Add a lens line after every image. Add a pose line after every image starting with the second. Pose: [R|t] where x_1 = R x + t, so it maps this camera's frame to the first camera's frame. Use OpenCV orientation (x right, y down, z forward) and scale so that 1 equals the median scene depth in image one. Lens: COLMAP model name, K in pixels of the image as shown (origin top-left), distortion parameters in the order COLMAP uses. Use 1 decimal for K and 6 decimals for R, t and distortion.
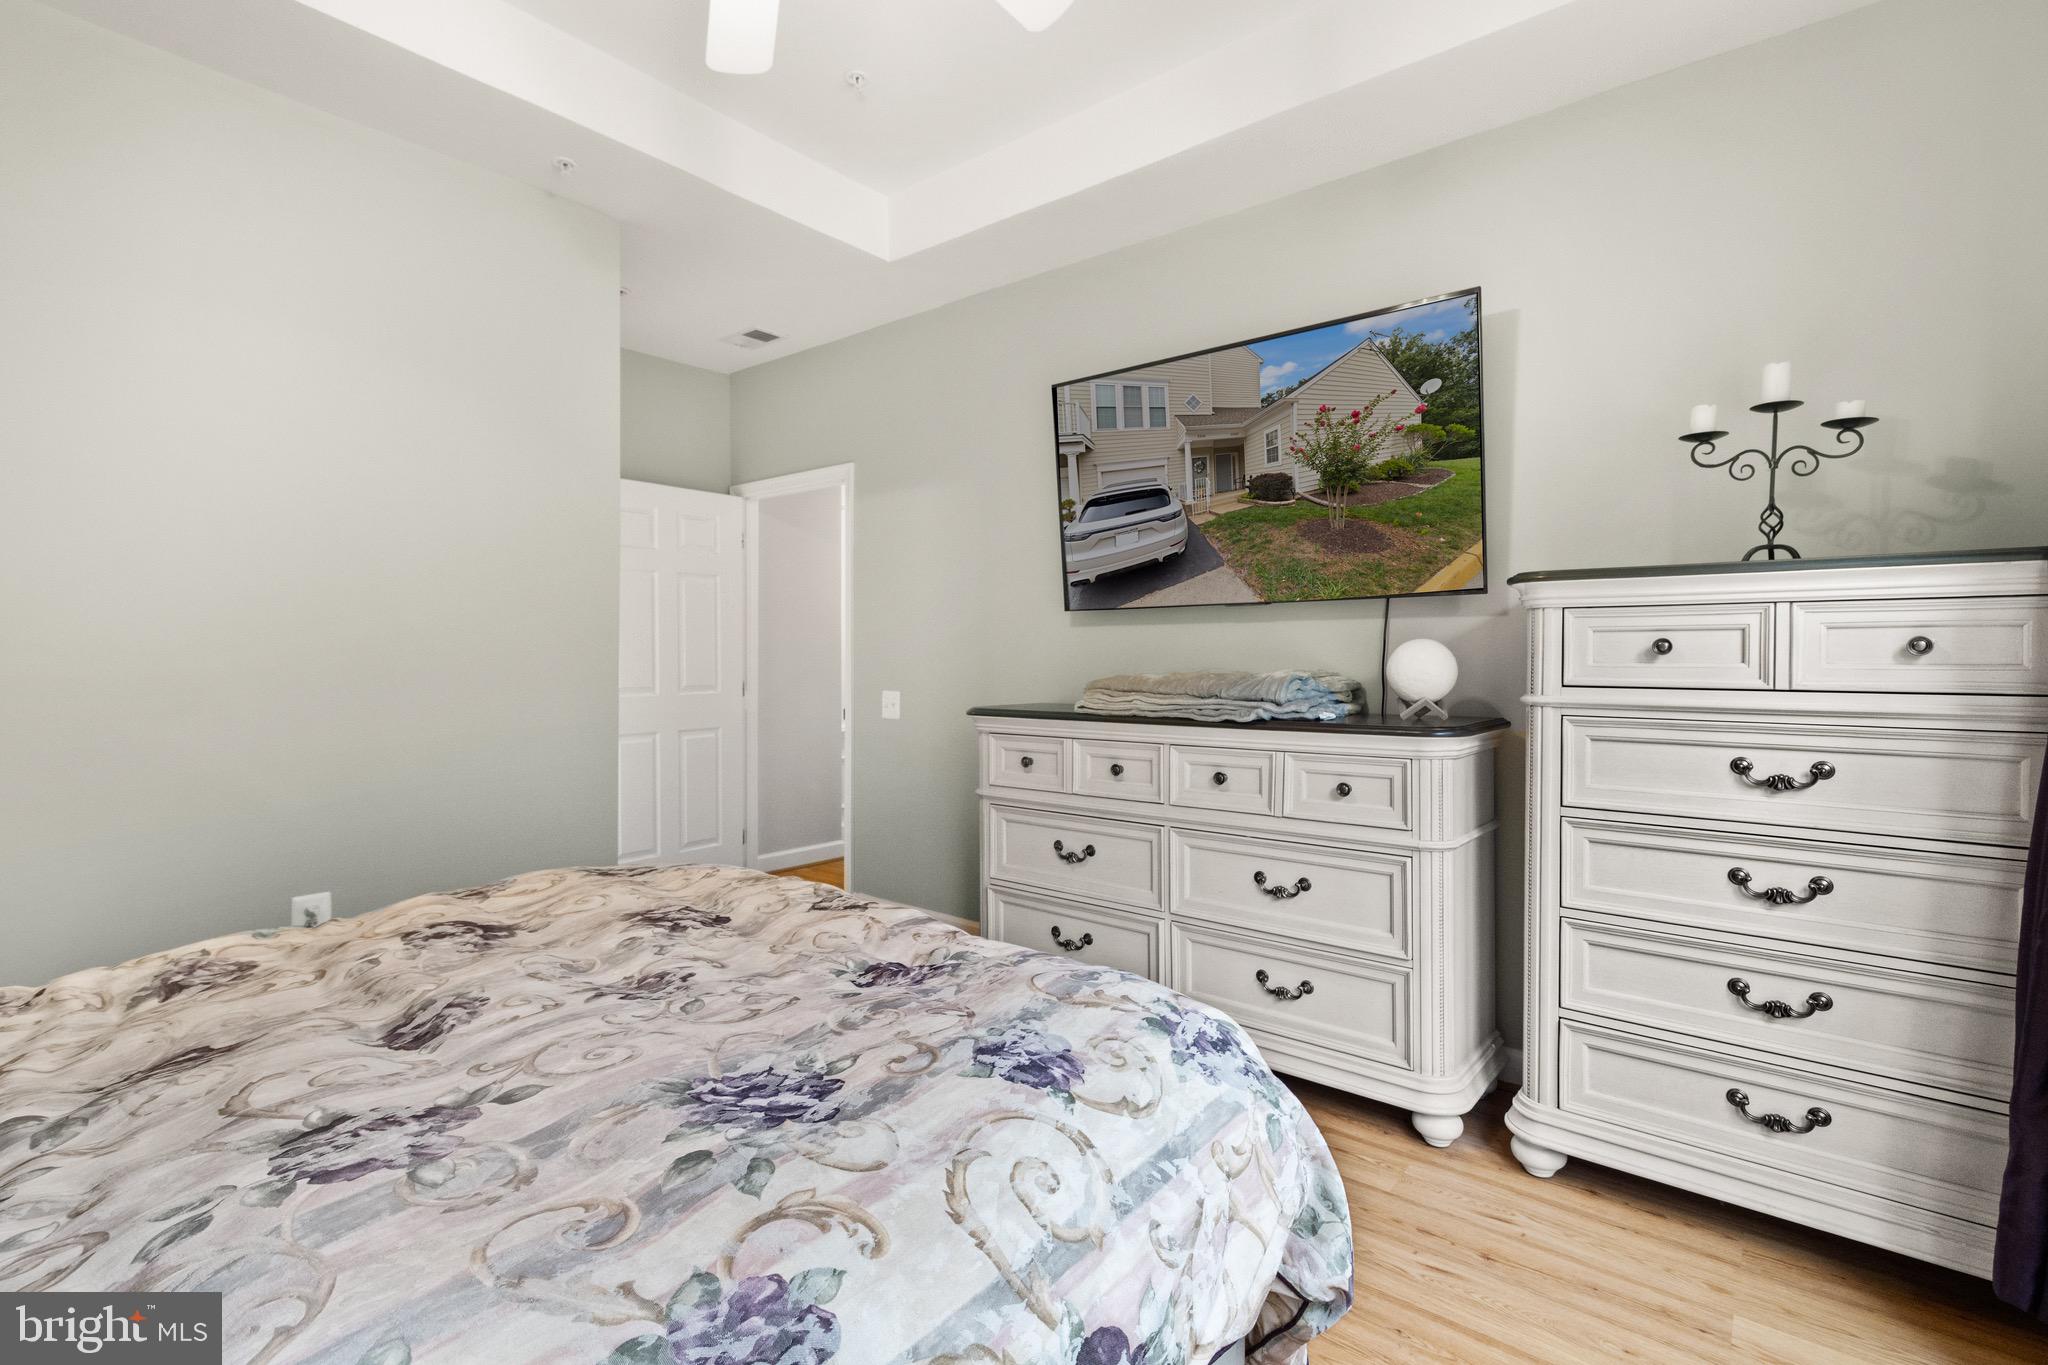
lens RADIAL K [[957.3, 0, 1018.0], [0, 957.3, 675.3], [0, 0, 1]] dist [-0.002188, 0.000483]
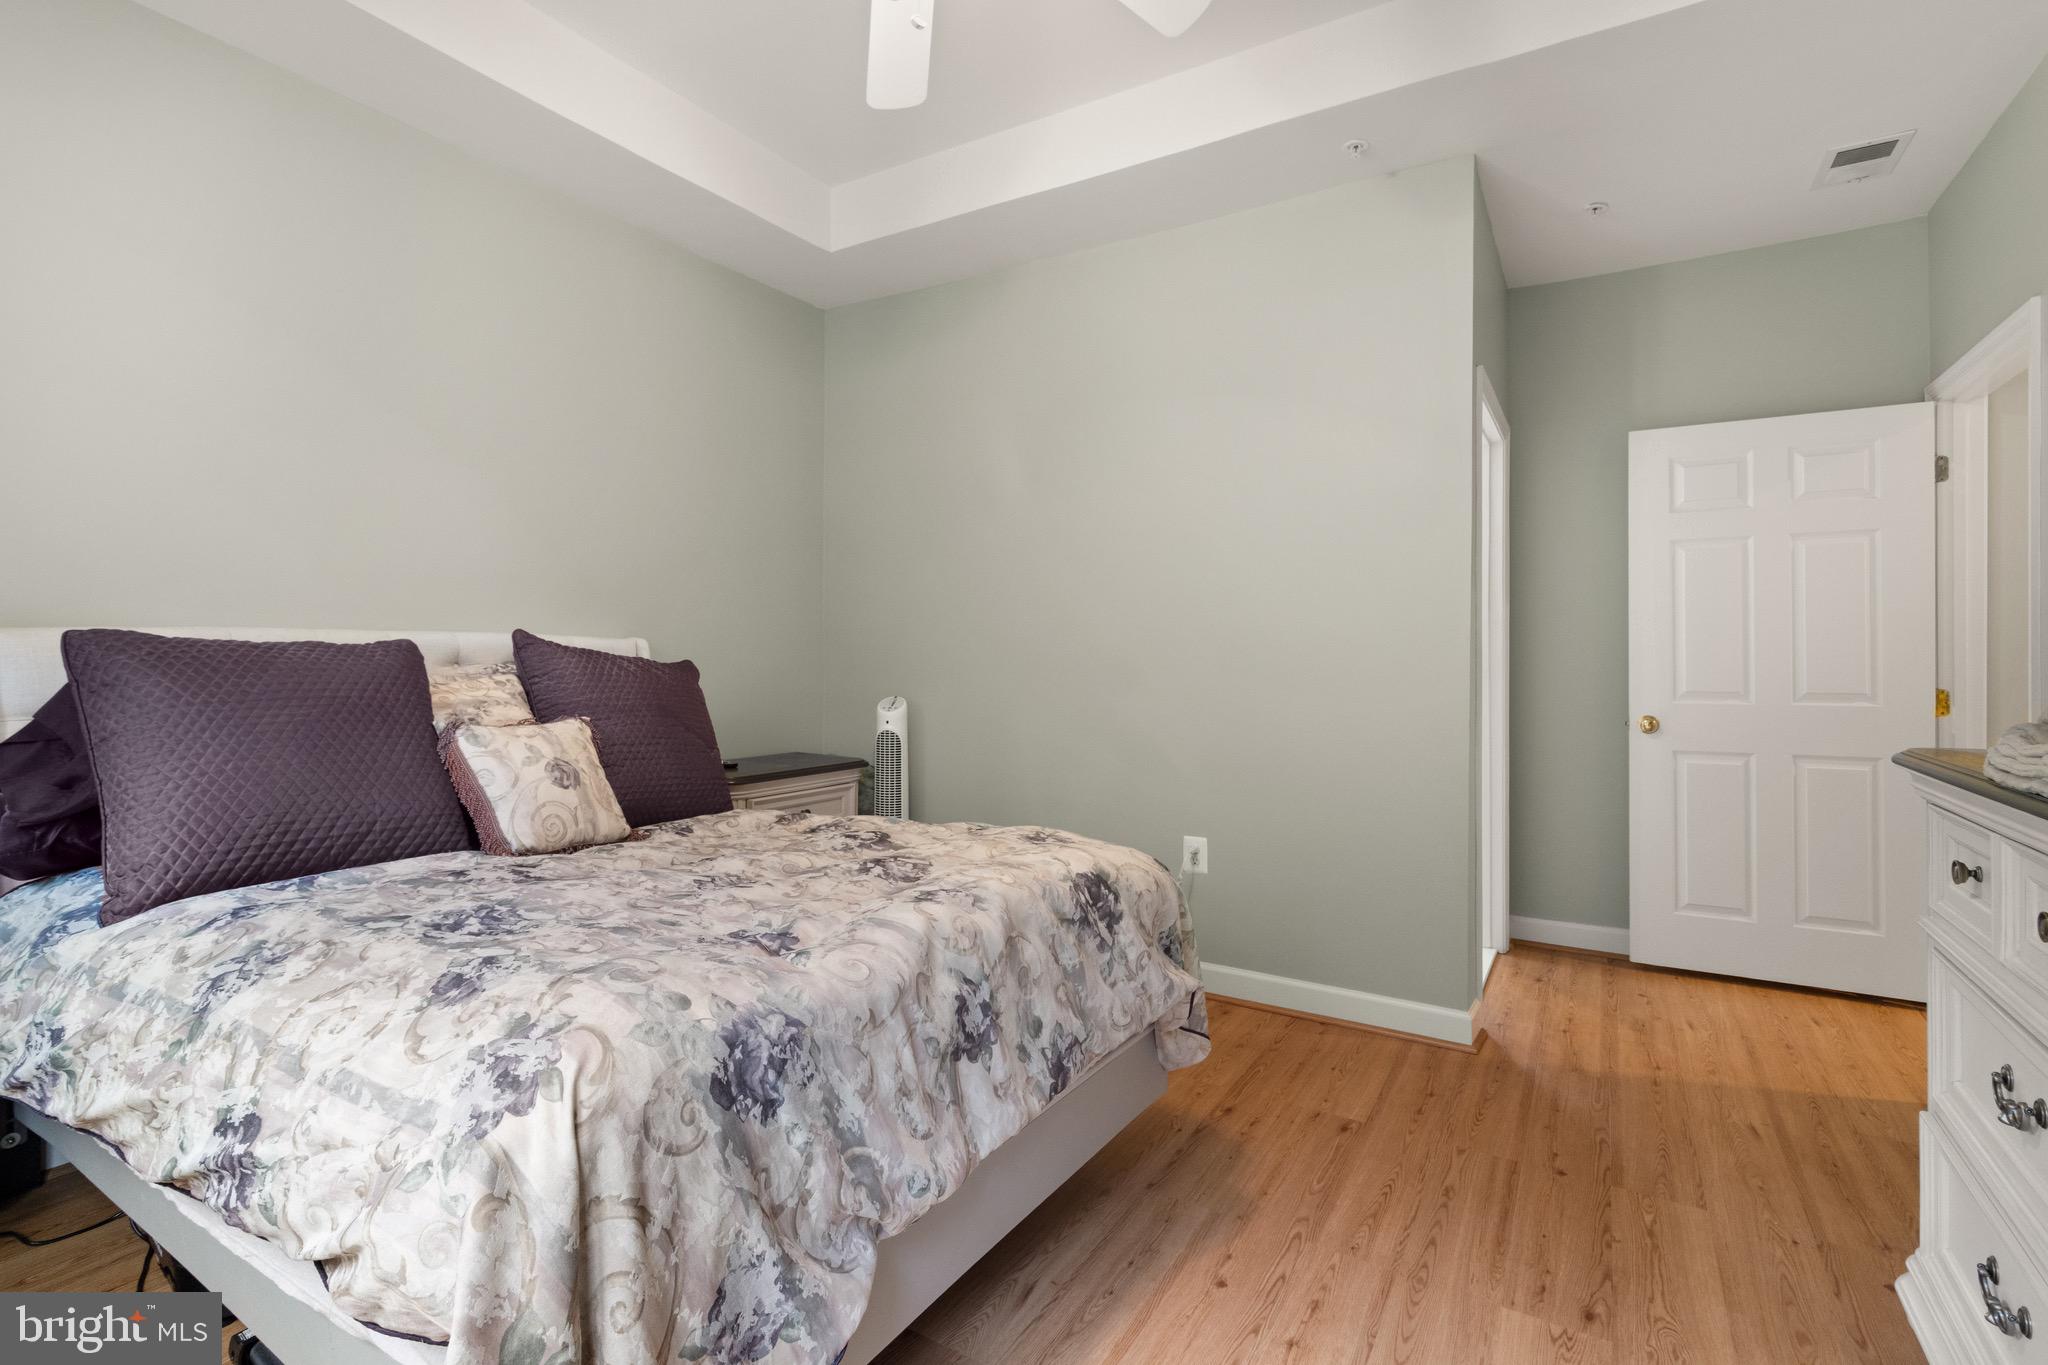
lens RADIAL K [[957.3, 0, 1014.1], [0, 957.3, 666.1], [0, 0, 1]] dist [-0.002188, 0.000483]
pose [[0.128288, 0.007283, -0.991710, 1.237462], [-0.019243, 0.999803, 0.004853, -0.005077], [0.991550, 0.018461, 0.128403, 1.462573]]
